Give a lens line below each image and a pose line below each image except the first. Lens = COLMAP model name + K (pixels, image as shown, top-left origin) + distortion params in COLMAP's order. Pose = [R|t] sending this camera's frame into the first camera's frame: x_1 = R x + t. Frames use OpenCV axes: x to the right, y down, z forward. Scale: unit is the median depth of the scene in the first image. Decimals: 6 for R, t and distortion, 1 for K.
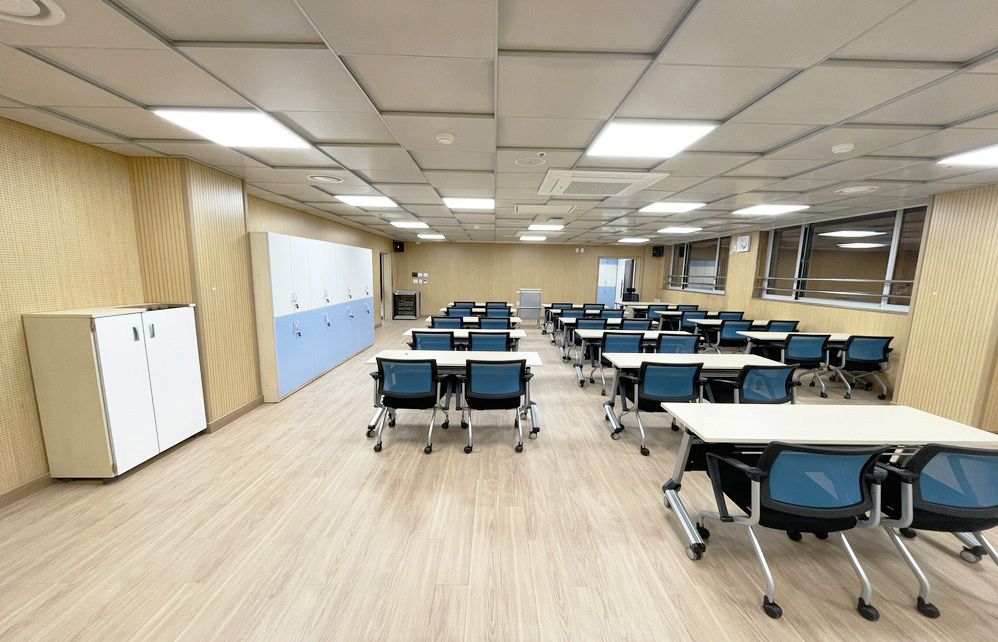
lens RADIAL K [[351.1, 0, 499.4], [0, 351.1, 319.4], [0, 0, 1]] dist [0.001408, 0.000085]
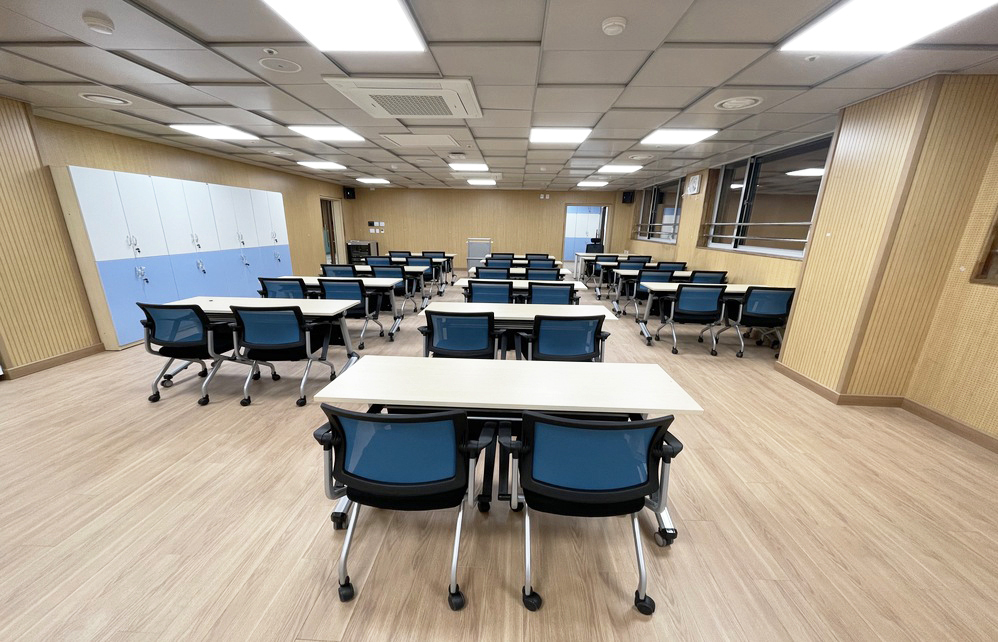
lens RADIAL K [[351.1, 0, 499.4], [0, 351.1, 319.4], [0, 0, 1]] dist [0.001408, 0.000085]
pose [[0.998655, 0.012739, -0.050260, 0.330673], [-0.006250, 0.991855, 0.127217, 0.015352], [0.051471, -0.126732, 0.990601, 0.071818]]
